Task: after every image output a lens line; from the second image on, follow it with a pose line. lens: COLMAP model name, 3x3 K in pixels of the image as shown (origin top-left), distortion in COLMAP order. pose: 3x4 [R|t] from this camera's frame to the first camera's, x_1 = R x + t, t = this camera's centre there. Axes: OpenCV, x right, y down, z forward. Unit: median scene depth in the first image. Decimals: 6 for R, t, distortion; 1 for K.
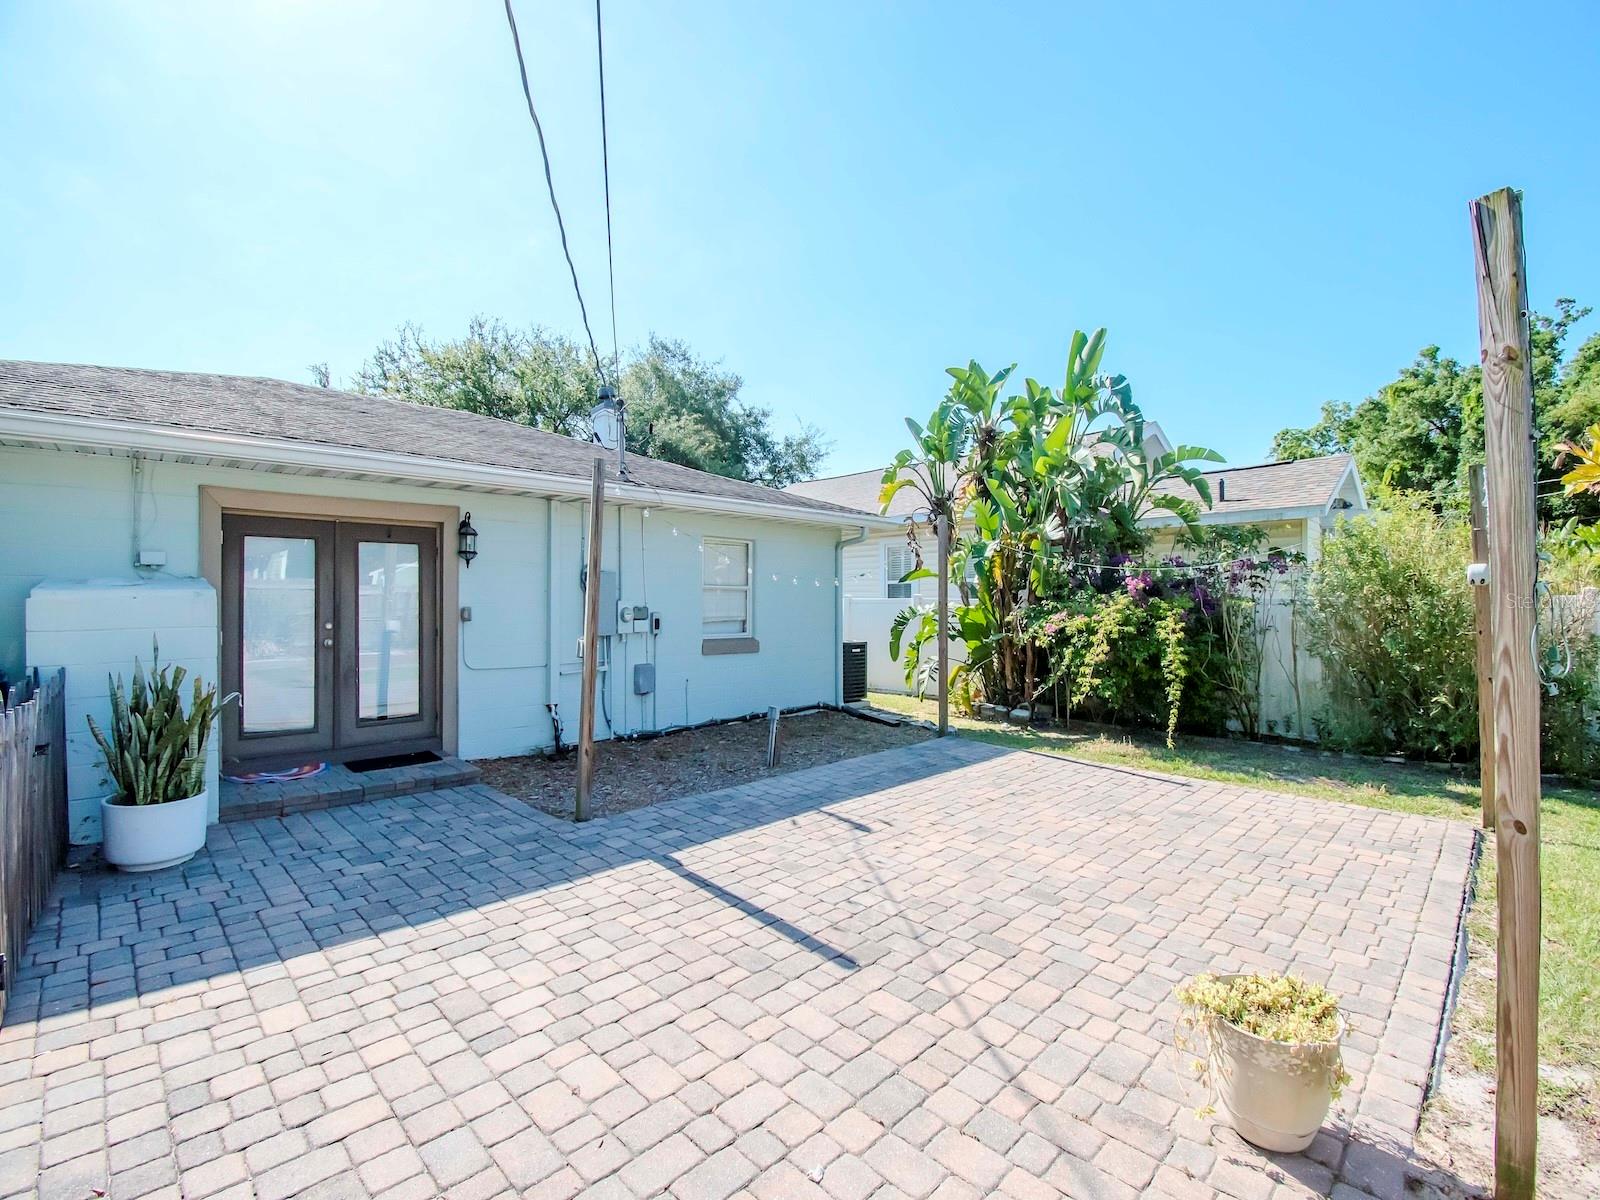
lens RADIAL K [[709.6, 0, 800.0], [0, 709.6, 600.0], [0, 0, 1]] dist [0.000335, -0.000129]
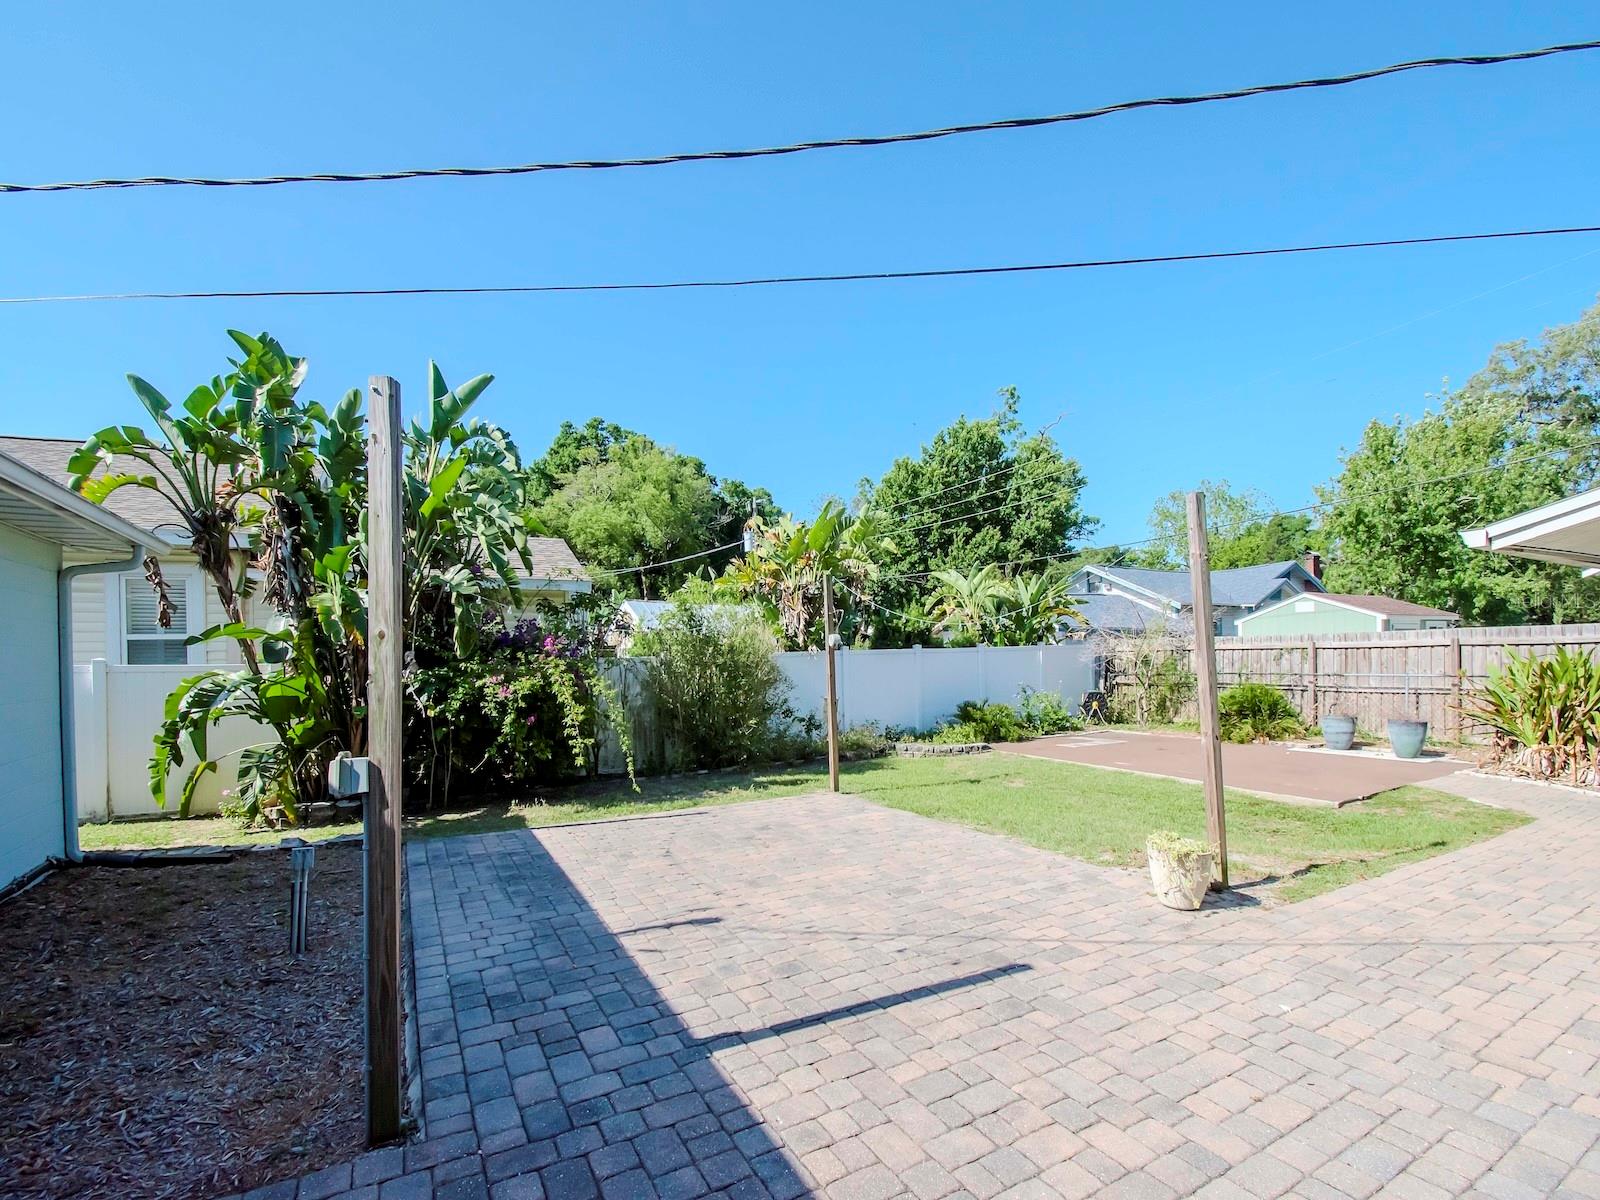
lens RADIAL K [[727.7, 0, 801.7], [0, 727.7, 658.0], [0, 0, 1]] dist [0.001143, -0.000012]
pose [[0.275408, -0.013851, 0.961228, -0.731895], [0.017473, 0.999803, 0.009400, -0.011005], [-0.961169, 0.014207, 0.275595, 0.624618]]
